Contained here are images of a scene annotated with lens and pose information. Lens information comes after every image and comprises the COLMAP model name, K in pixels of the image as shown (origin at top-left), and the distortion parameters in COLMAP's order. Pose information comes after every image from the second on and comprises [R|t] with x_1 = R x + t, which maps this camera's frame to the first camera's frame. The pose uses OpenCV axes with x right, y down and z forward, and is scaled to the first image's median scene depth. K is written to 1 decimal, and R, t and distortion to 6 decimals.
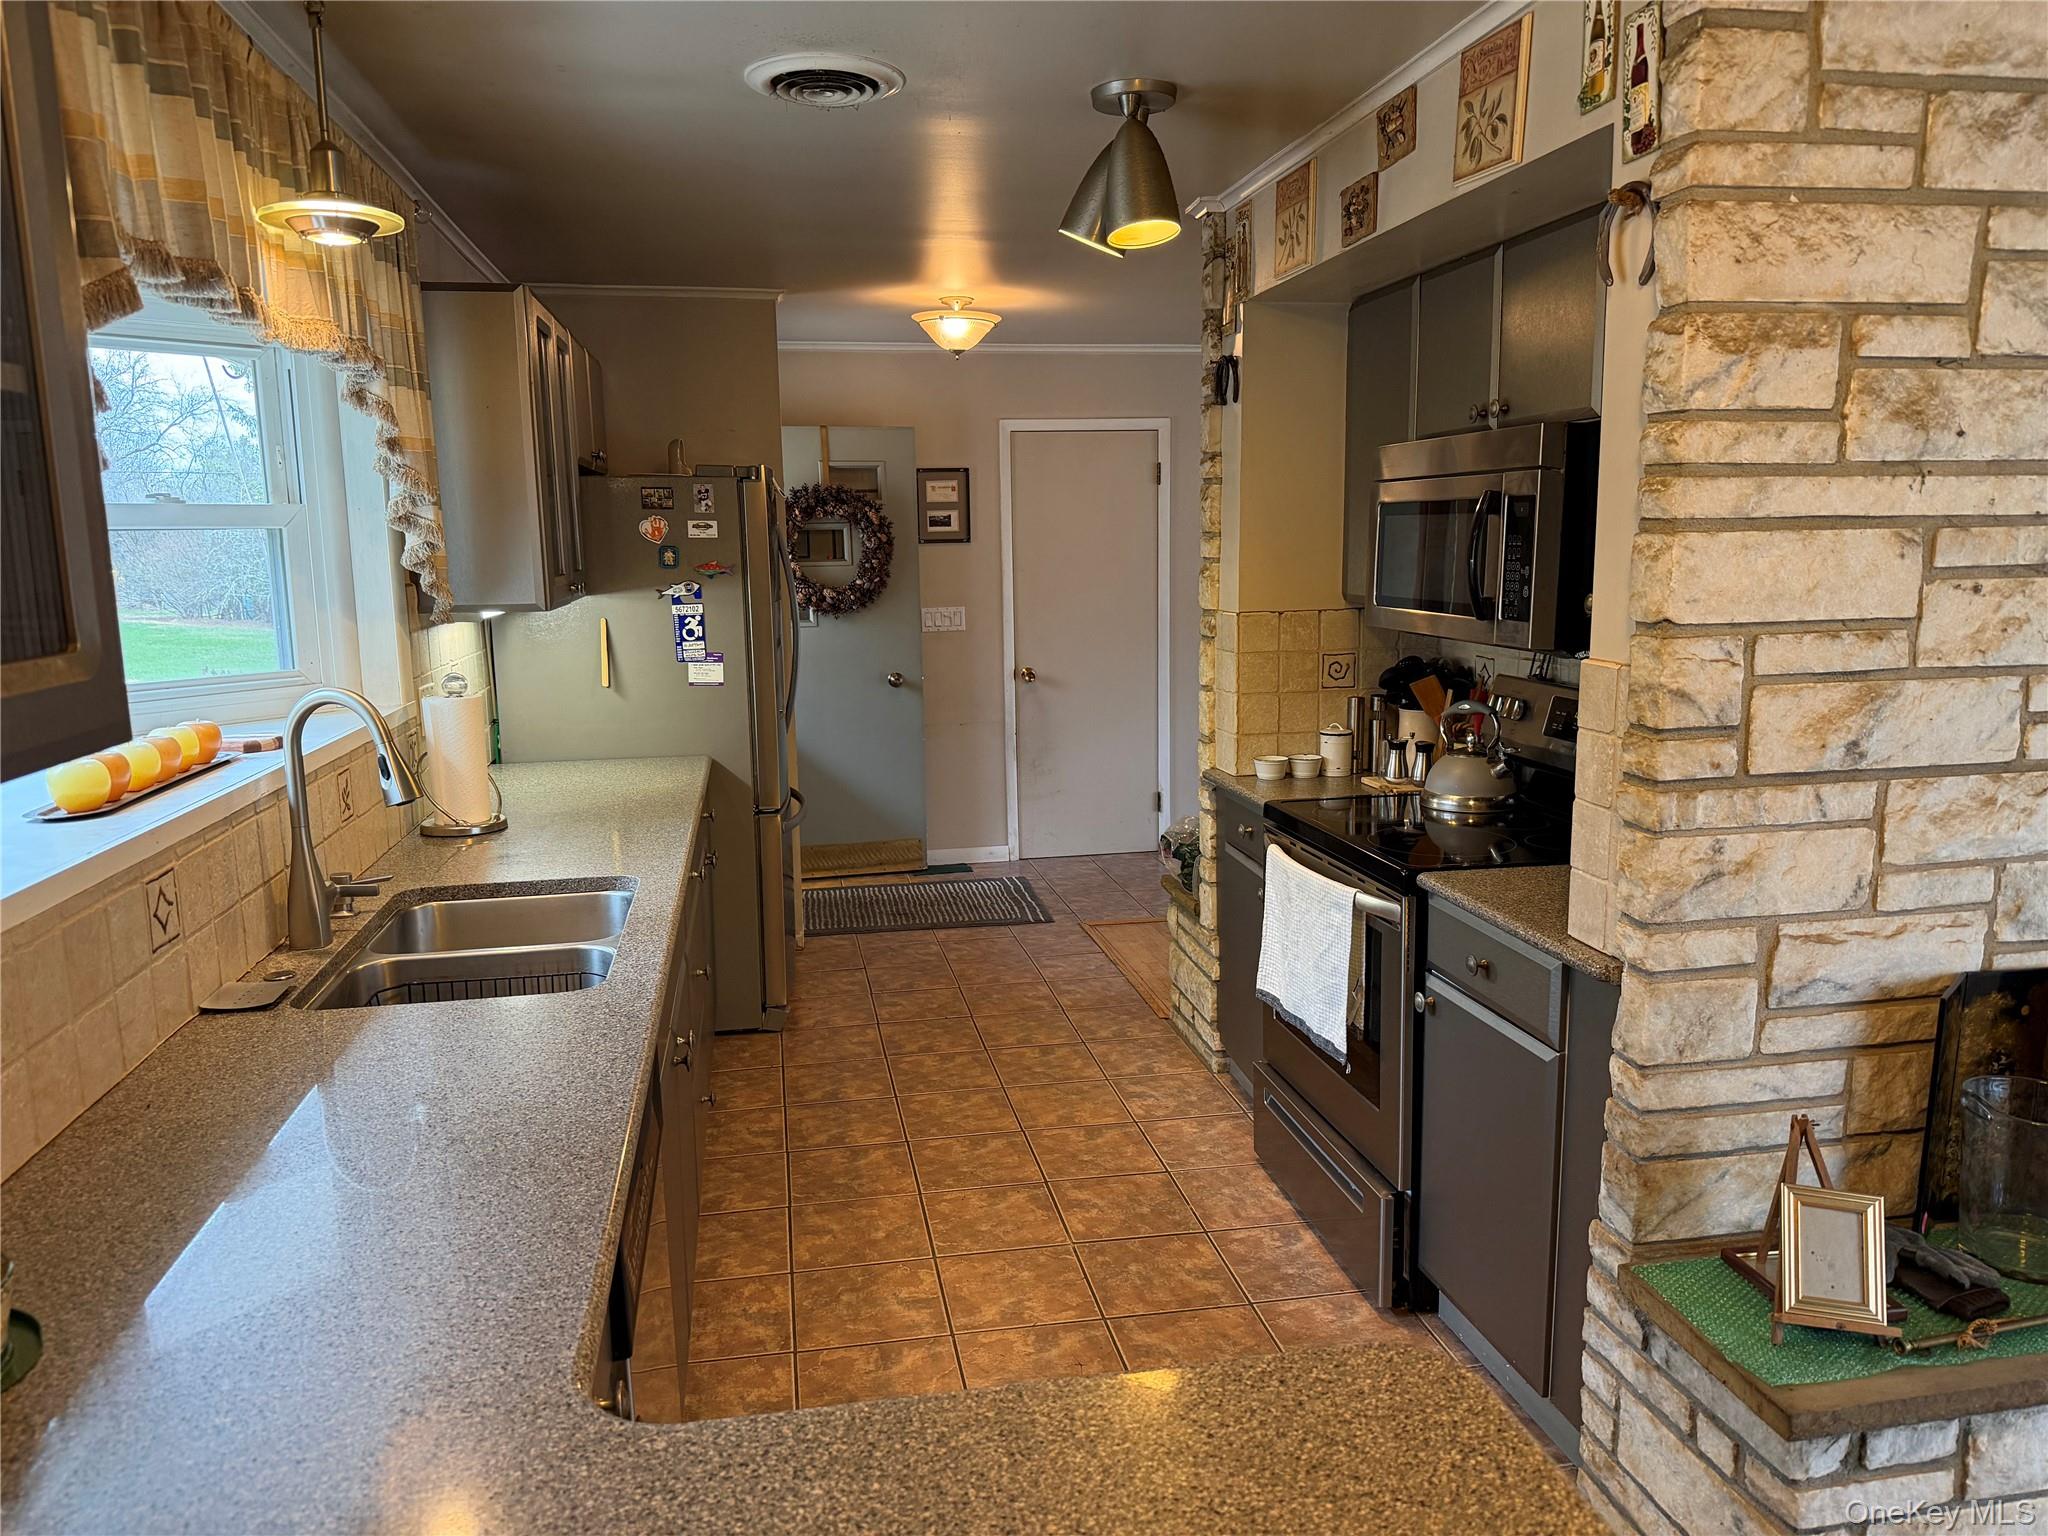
lens RADIAL K [[1430.8, 0, 983.4], [0, 1430.8, 781.0], [0, 0, 1]] dist [0.060639, -0.078349]
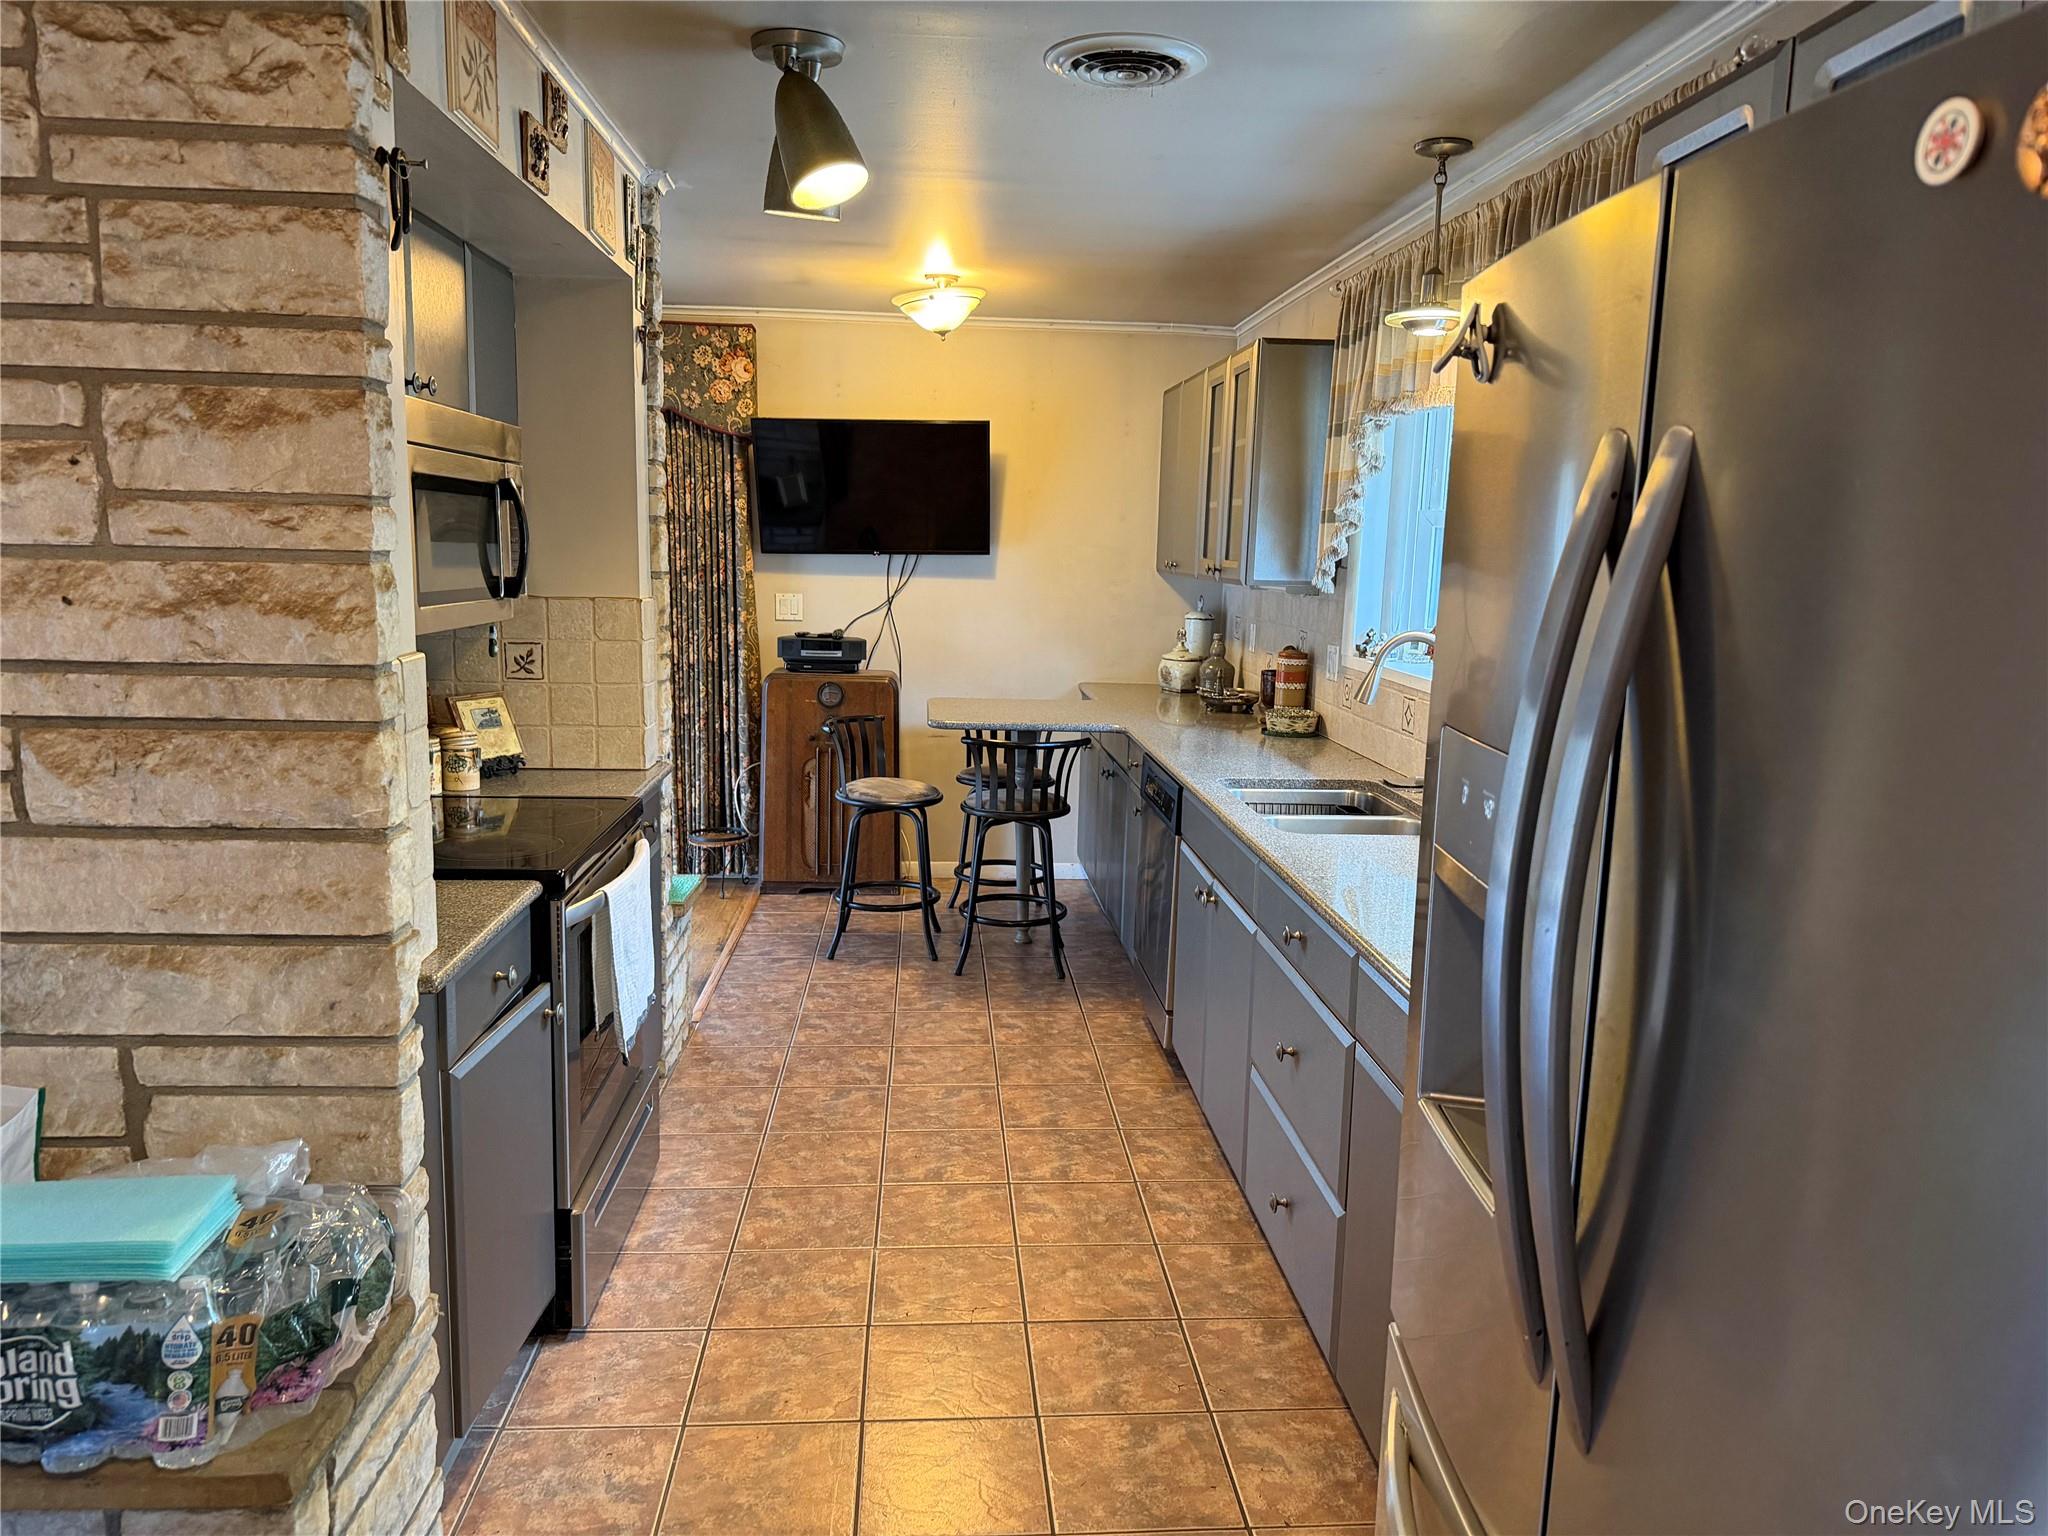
lens RADIAL K [[1430.8, 0, 1035.8], [0, 1430.8, 775.1], [0, 0, 1]] dist [0.060639, -0.078349]
pose [[-0.997122, -0.014156, 0.074481, -0.086911], [0.010677, 0.946406, 0.322803, -0.223241], [-0.075059, 0.322669, -0.943531, 1.359391]]
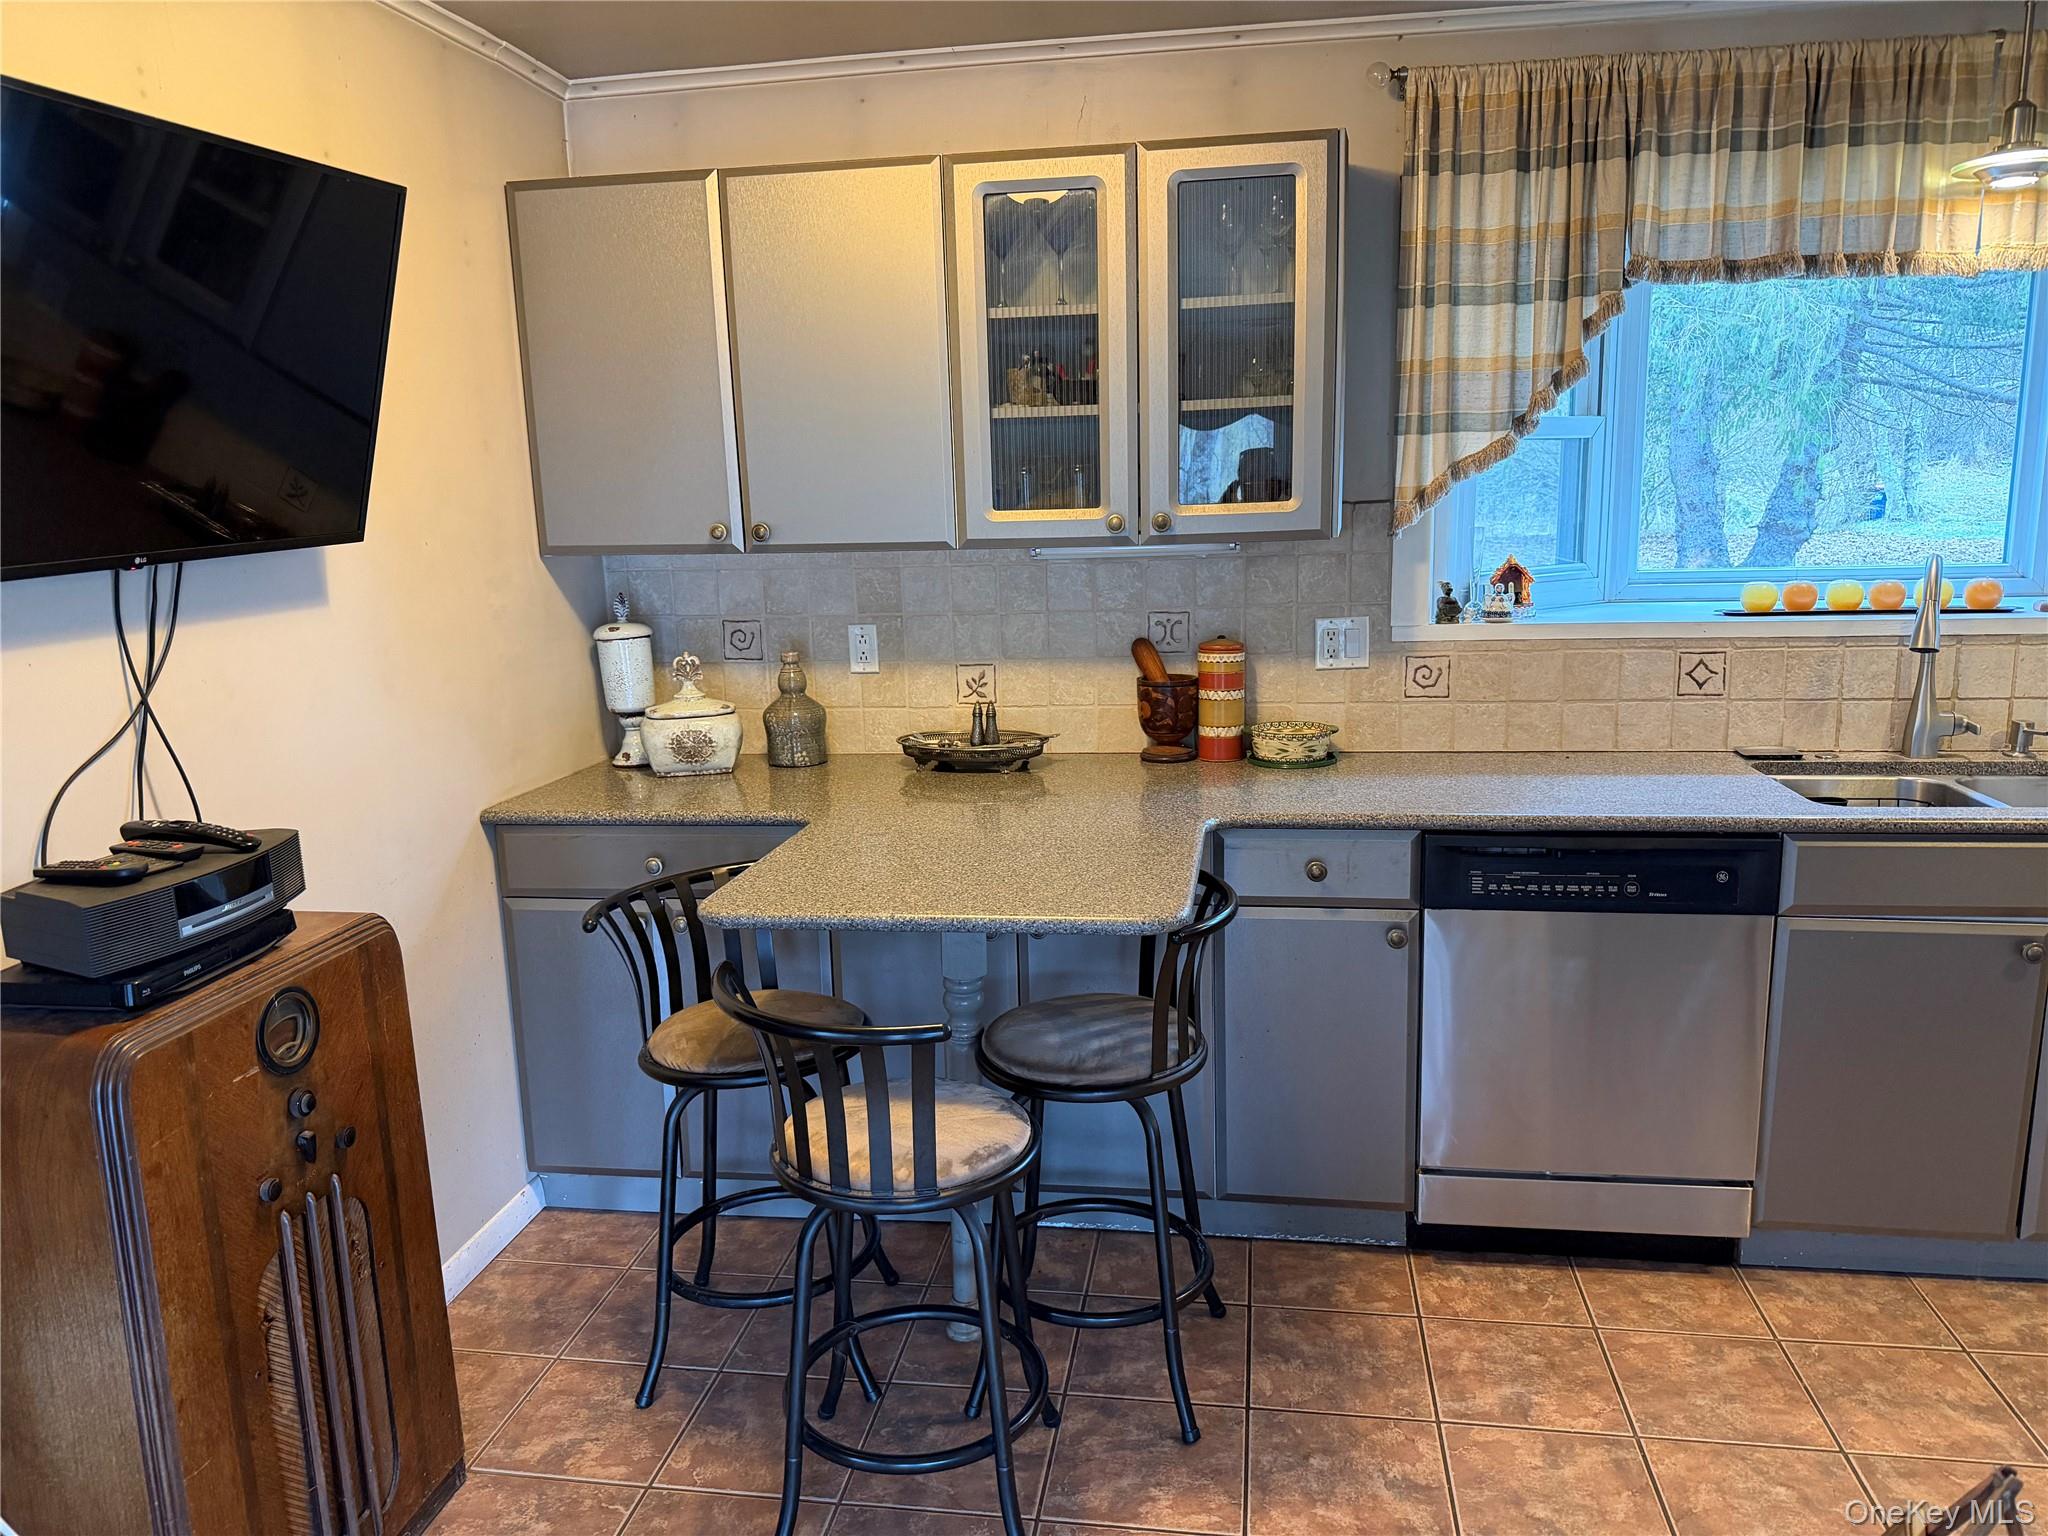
lens RADIAL K [[1430.8, 0, 1043.5], [0, 1430.8, 777.4], [0, 0, 1]] dist [0.060639, -0.078349]
pose [[-0.296805, 0.214265, -0.930590, 0.534896], [-0.120524, 0.958305, 0.259086, -0.059165], [0.947302, 0.189056, -0.258606, 0.338621]]
